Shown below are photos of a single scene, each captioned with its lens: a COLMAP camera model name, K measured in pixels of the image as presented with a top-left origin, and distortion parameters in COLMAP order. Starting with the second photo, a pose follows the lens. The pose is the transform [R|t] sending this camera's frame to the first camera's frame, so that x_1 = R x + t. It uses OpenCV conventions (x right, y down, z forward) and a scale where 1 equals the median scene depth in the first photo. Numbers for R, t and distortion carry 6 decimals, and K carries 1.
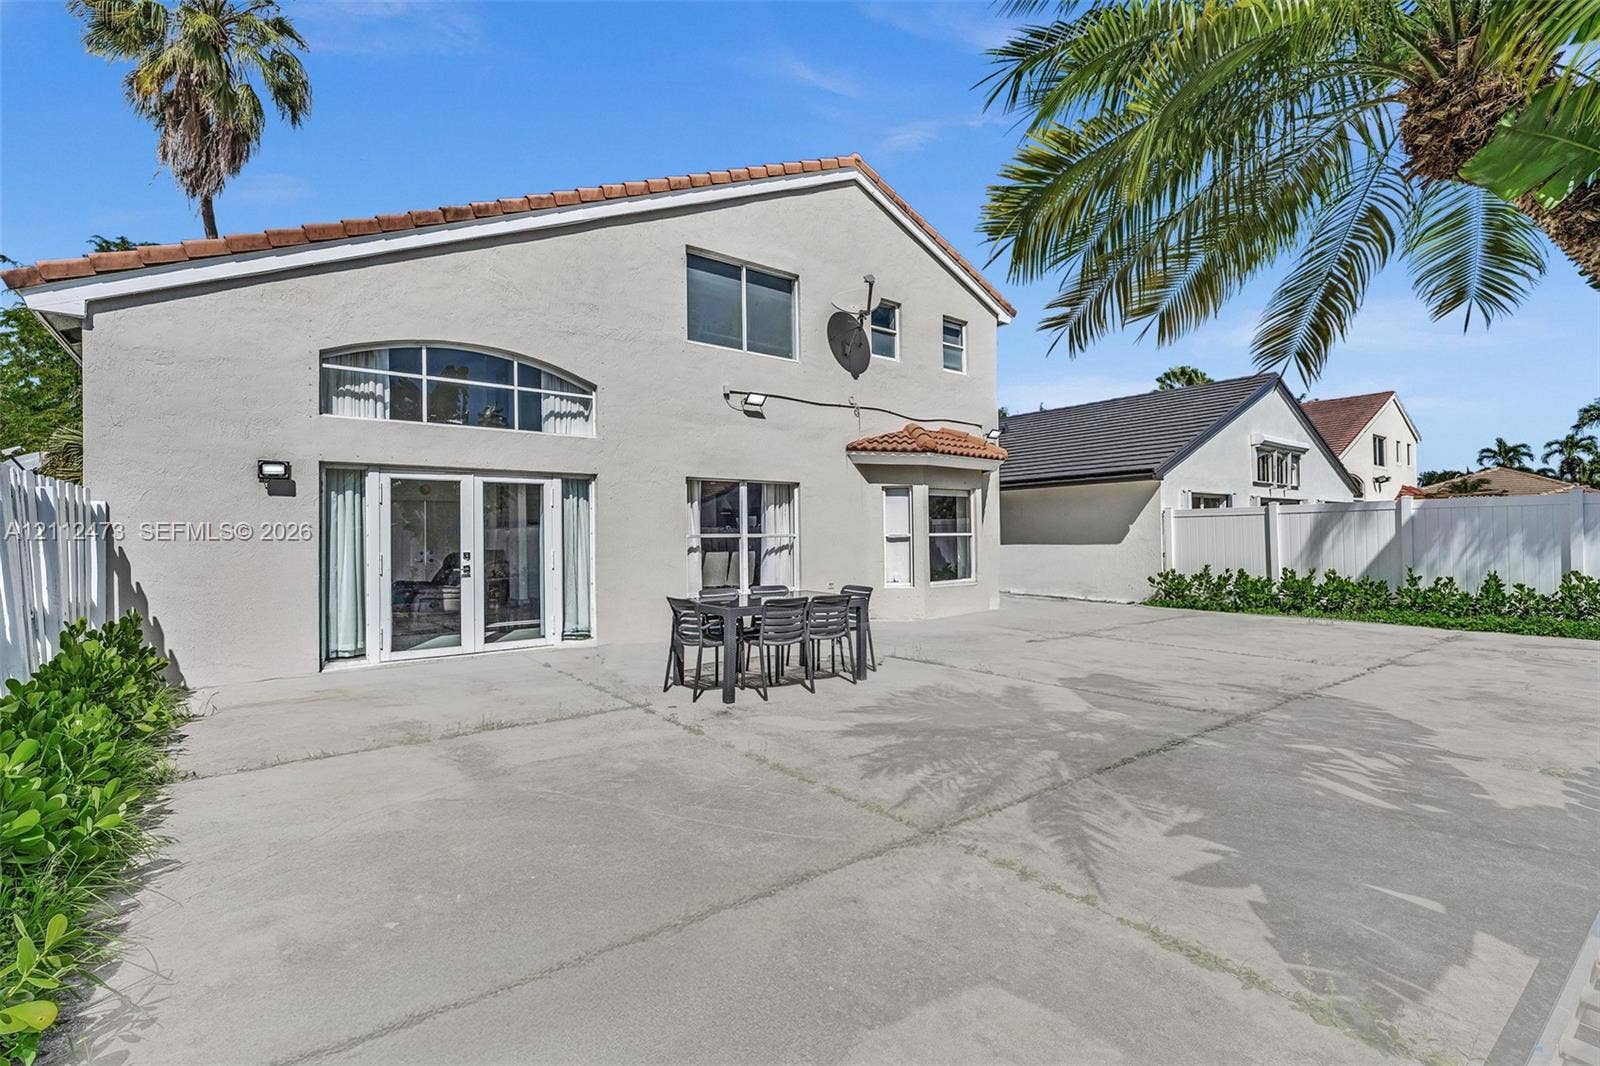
lens RADIAL K [[749.8, 0, 800.7], [0, 749.8, 525.4], [0, 0, 1]] dist [-0.000101, -0.000130]
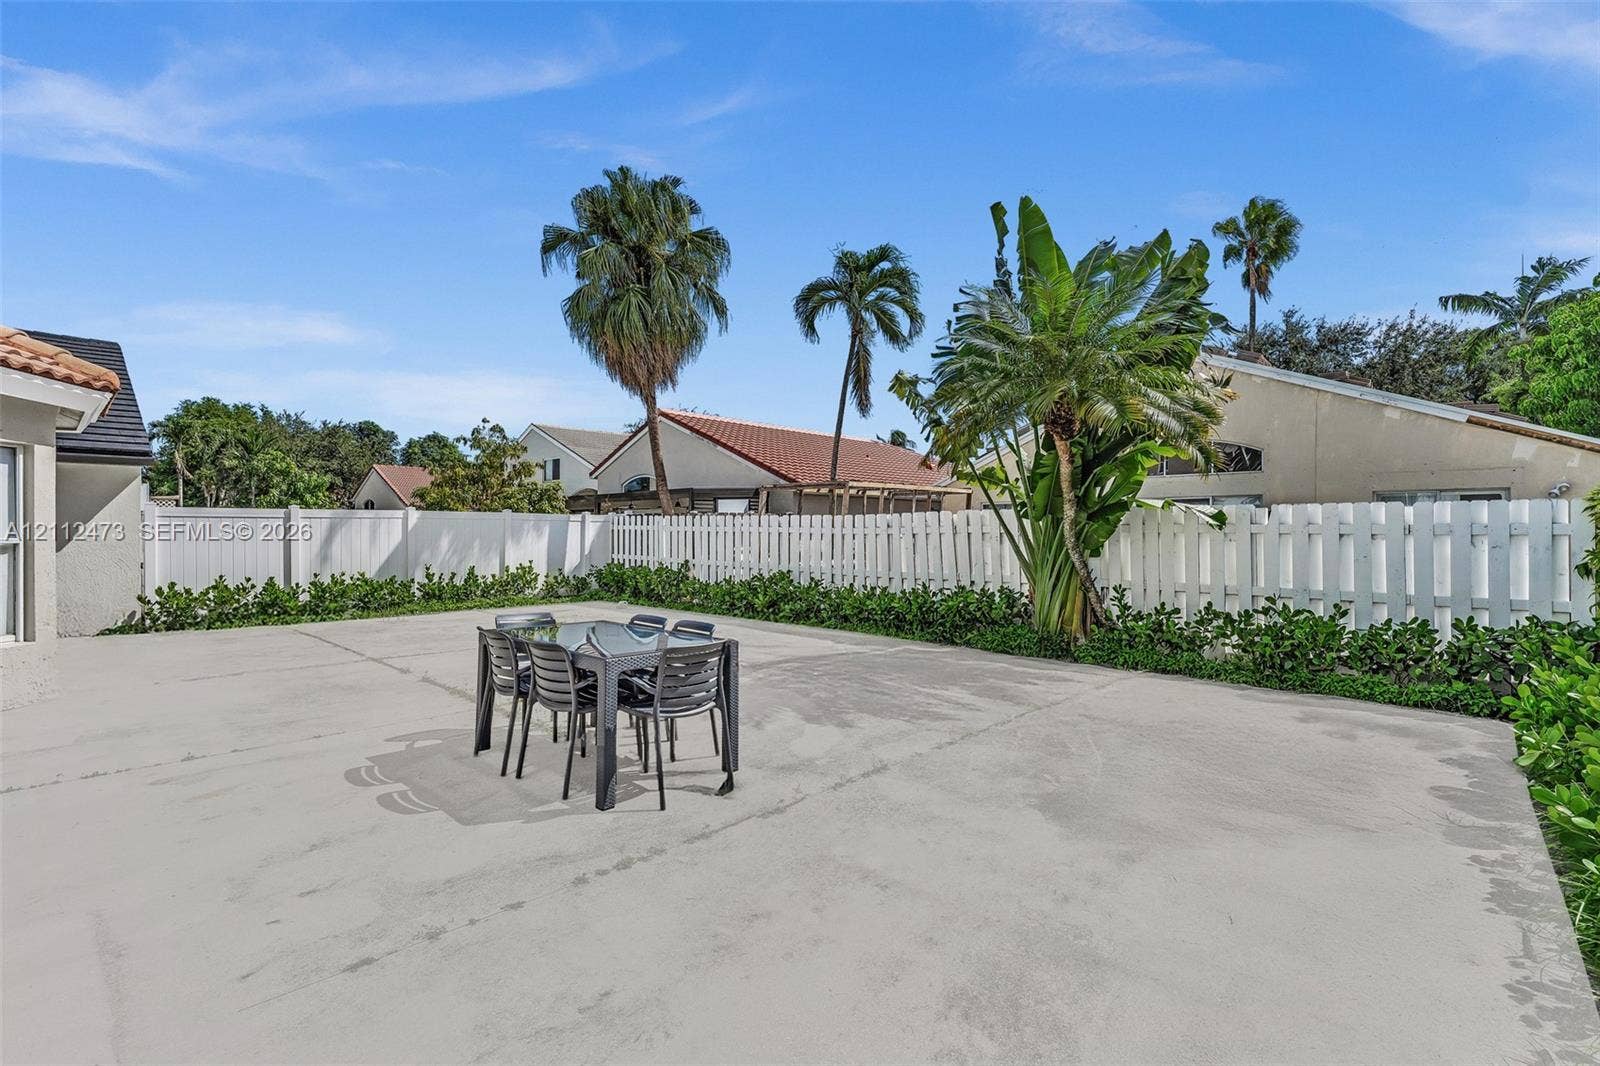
lens RADIAL K [[749.8, 0, 800.7], [0, 749.8, 525.4], [0, 0, 1]] dist [-0.000101, -0.000130]
pose [[-0.202760, 0.021840, 0.978985, -0.624703], [-0.018954, 0.999476, -0.026223, 0.010972], [-0.979045, -0.023873, -0.202240, 0.813108]]
